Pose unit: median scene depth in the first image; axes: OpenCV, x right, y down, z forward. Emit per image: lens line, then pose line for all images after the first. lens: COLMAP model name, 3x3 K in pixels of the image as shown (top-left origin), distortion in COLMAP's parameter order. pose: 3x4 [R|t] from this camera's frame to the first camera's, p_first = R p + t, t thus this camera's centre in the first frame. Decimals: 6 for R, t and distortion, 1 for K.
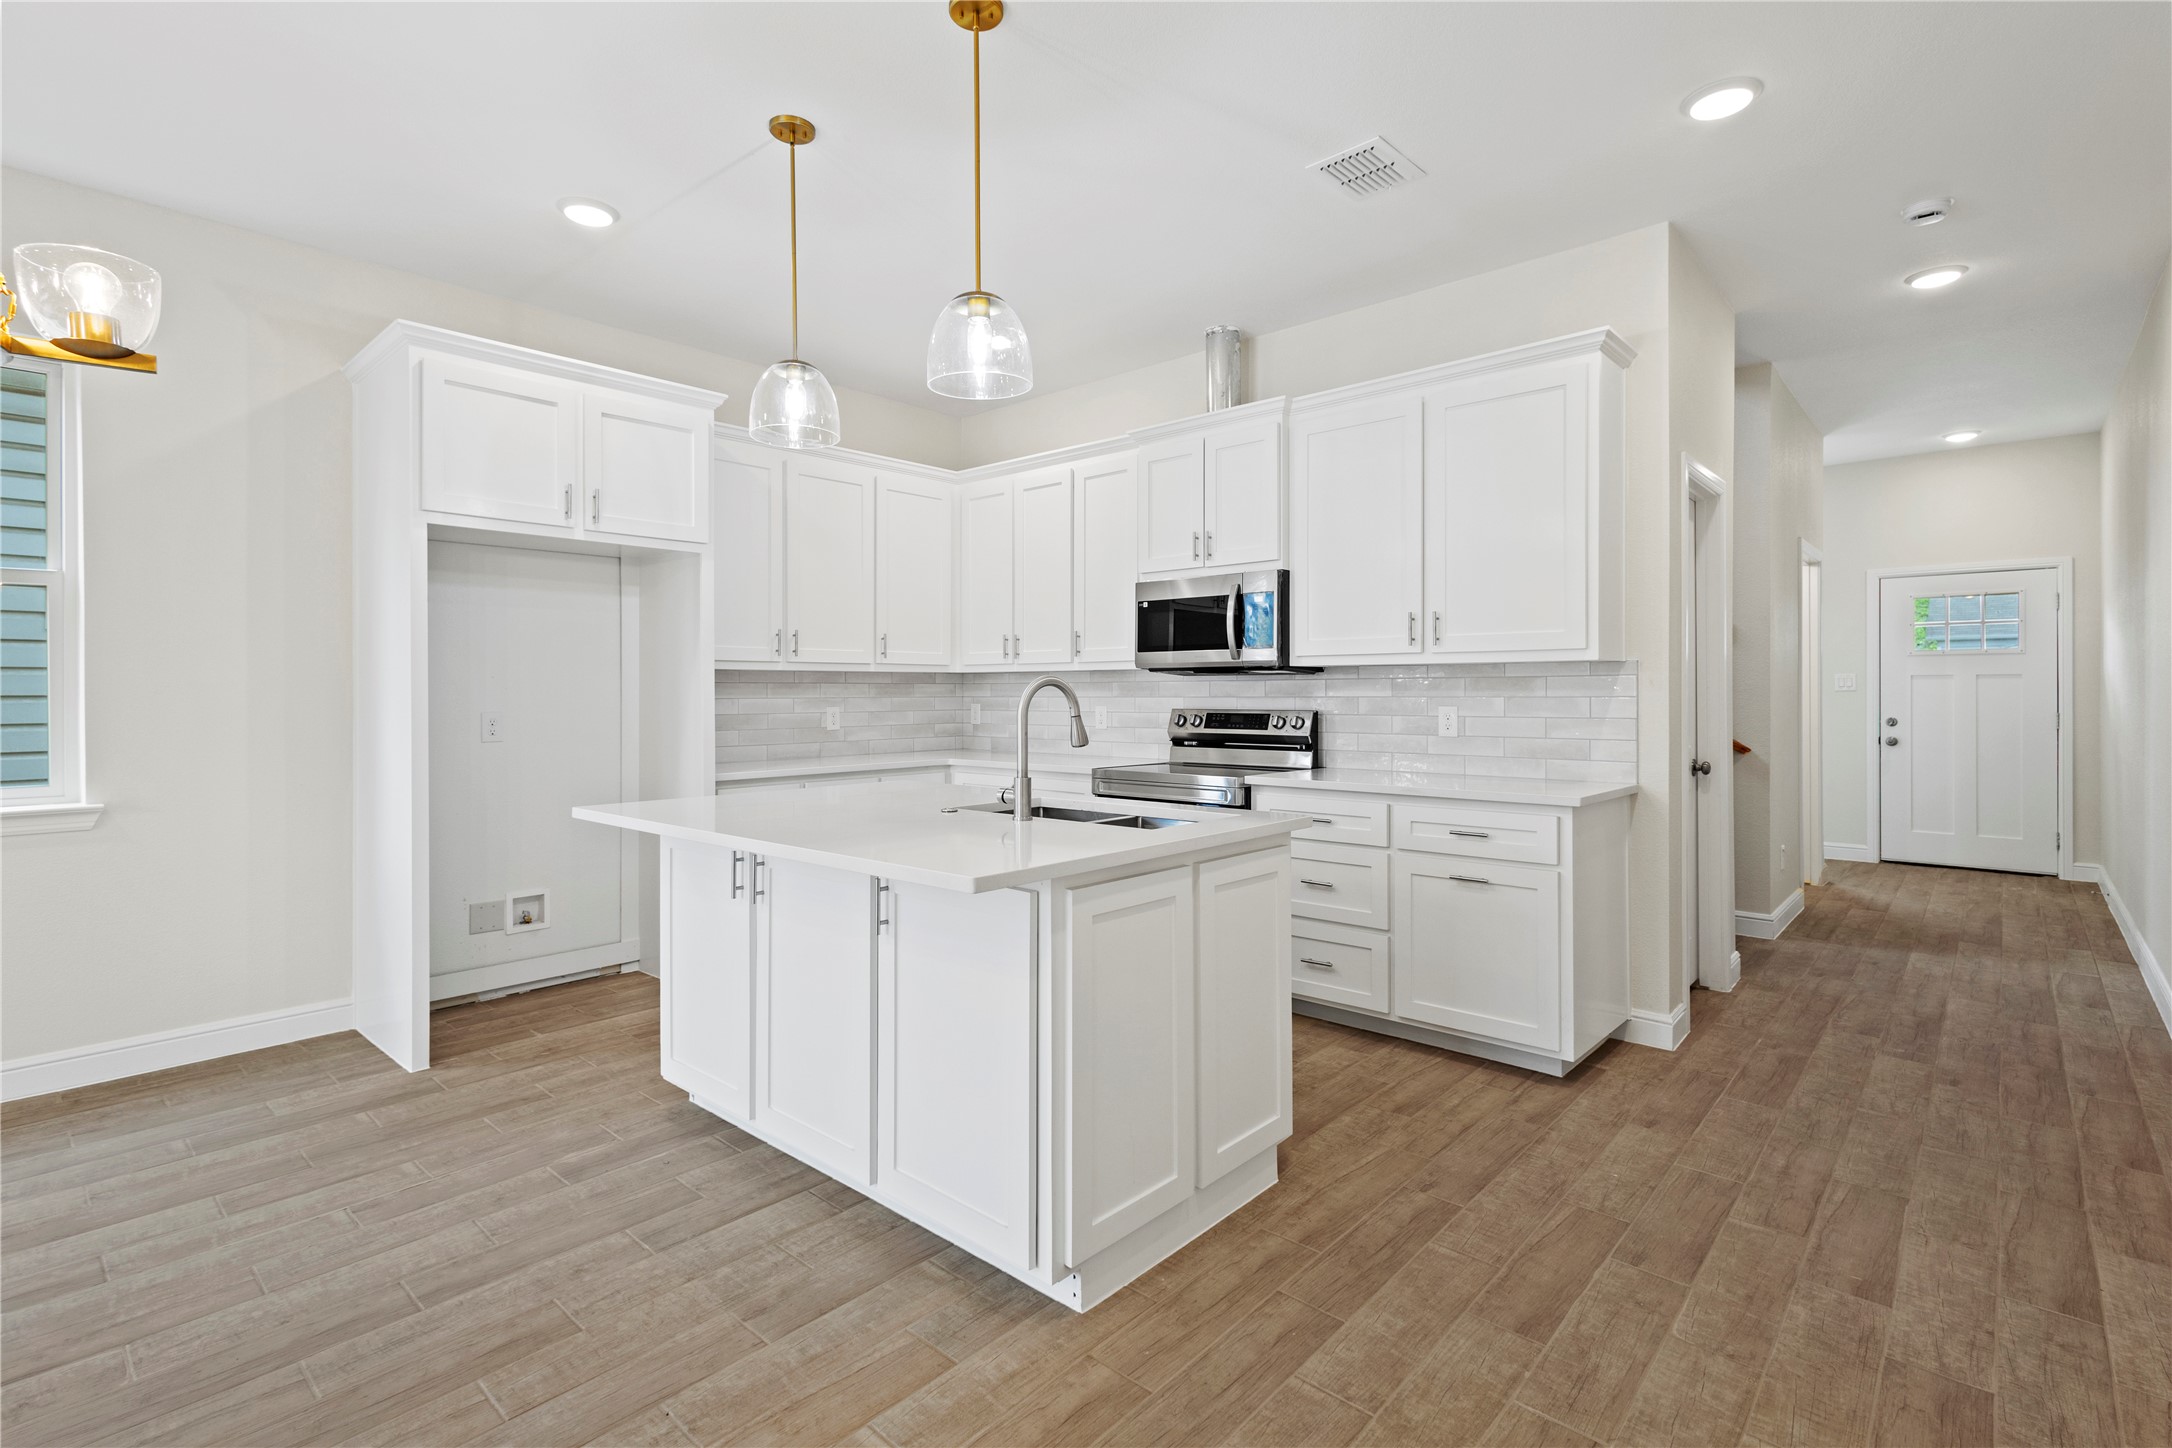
lens RADIAL K [[1007.9, 0, 1086.6], [0, 1007.9, 696.8], [0, 0, 1]] dist [0.012938, -0.003548]
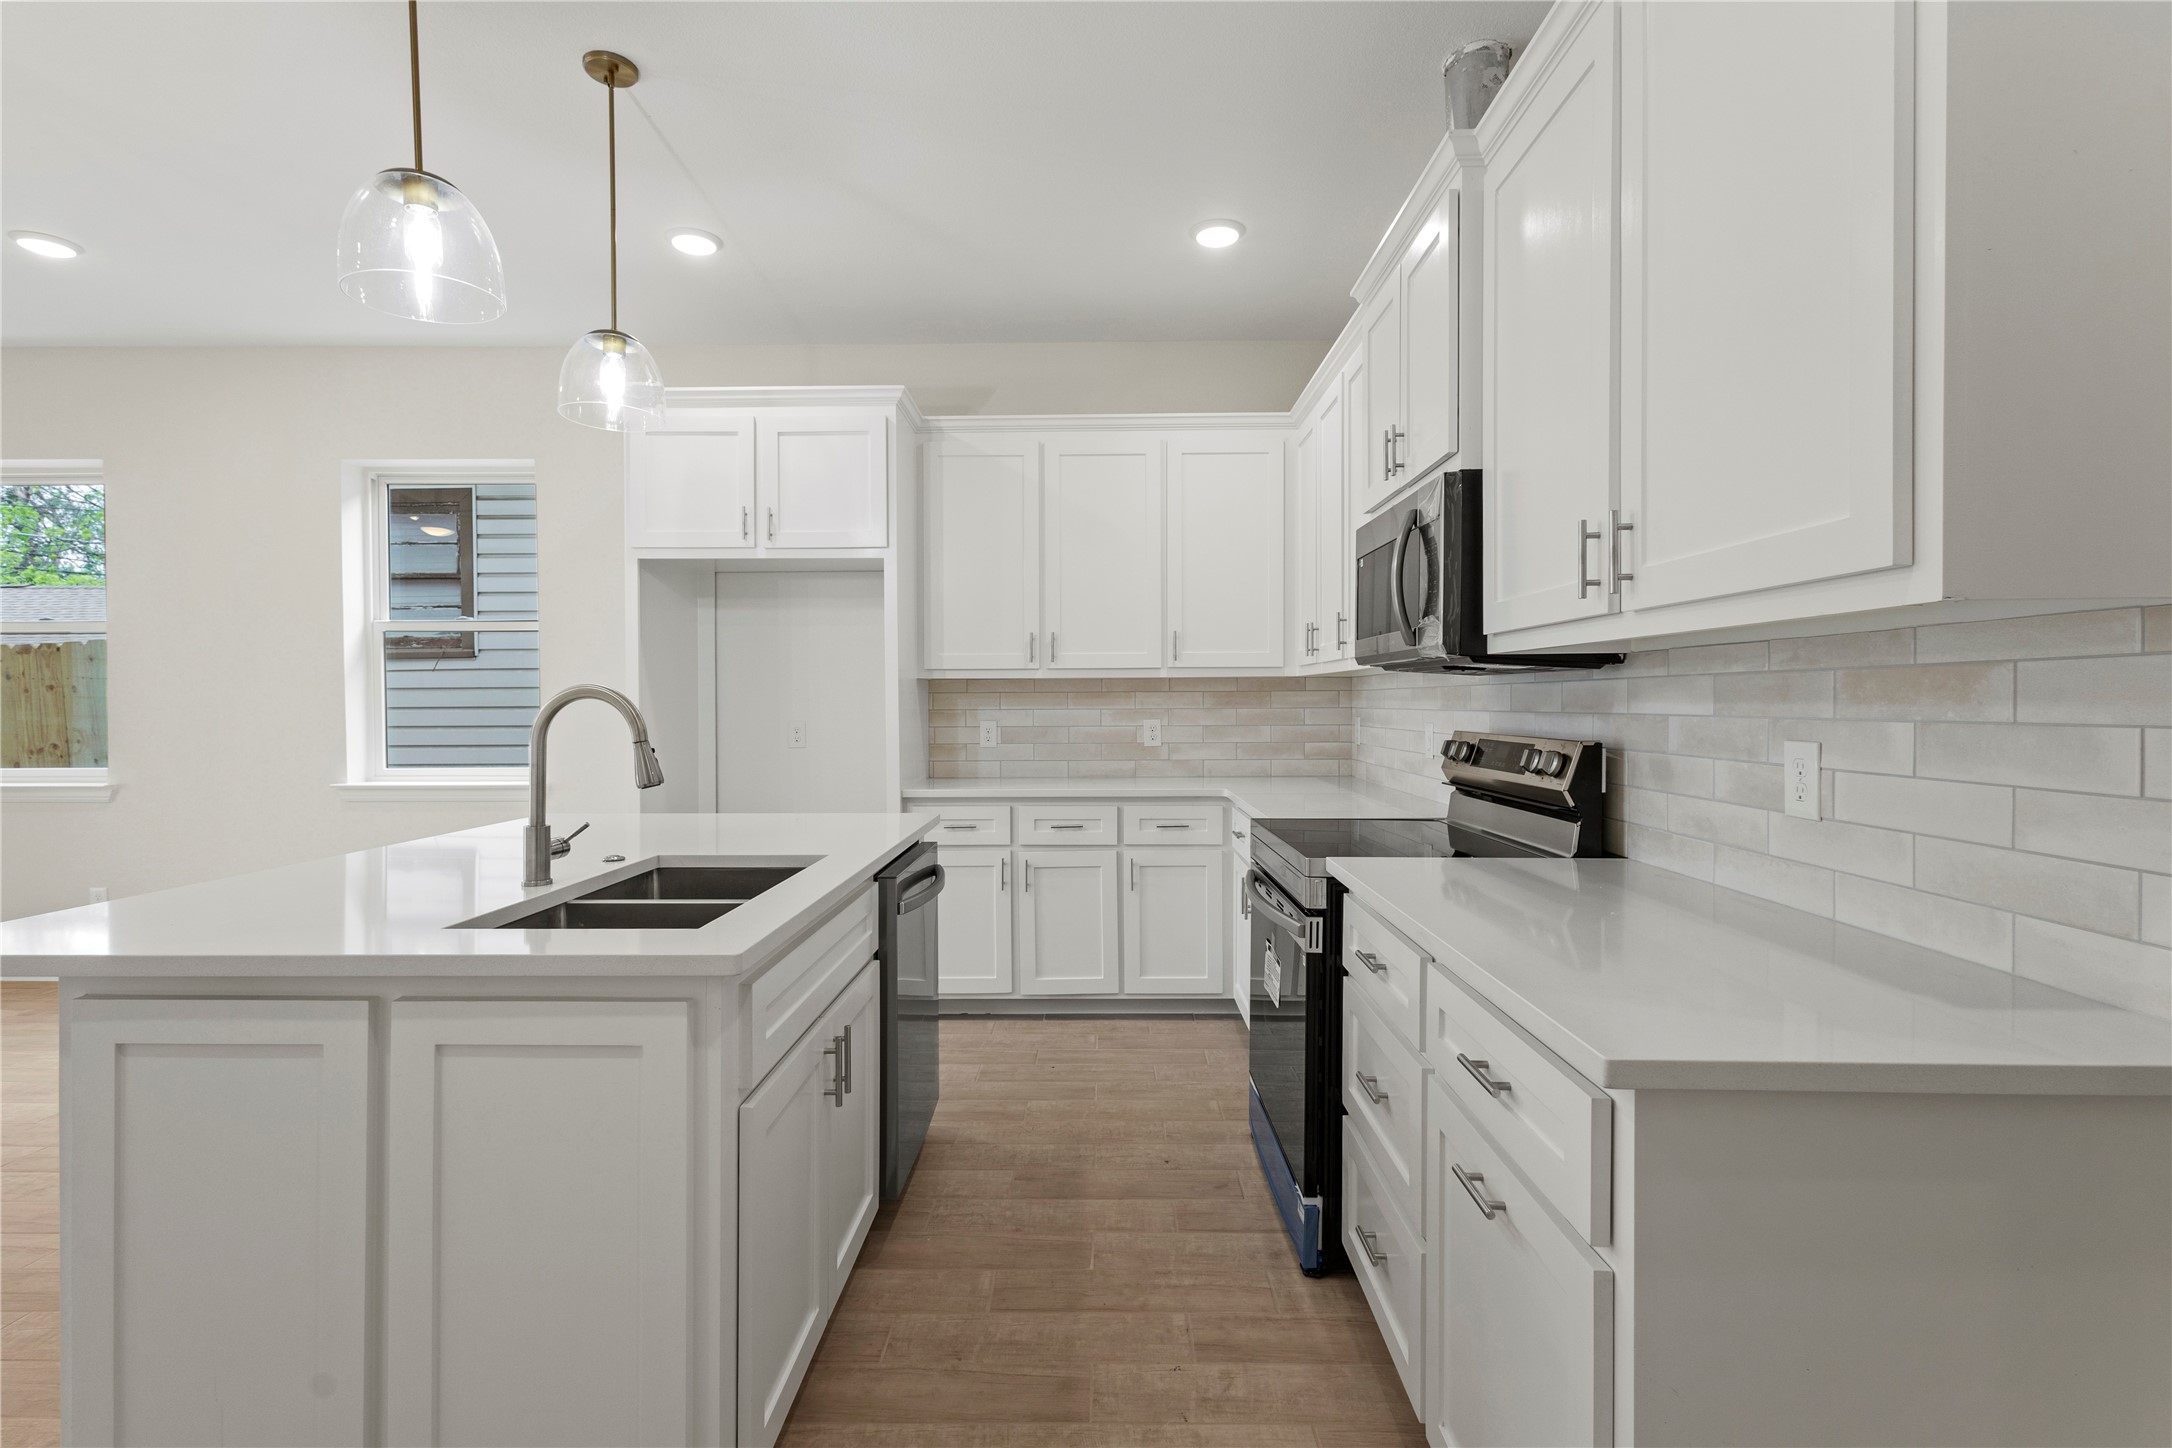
lens RADIAL K [[1007.9, 0, 1087.5], [0, 1007.9, 715.2], [0, 0, 1]] dist [0.012938, -0.003548]
pose [[0.657422, 0.010323, -0.753452, 0.494310], [-0.000600, 0.999913, 0.013177, -0.006690], [0.753522, -0.008211, 0.657371, 0.544582]]
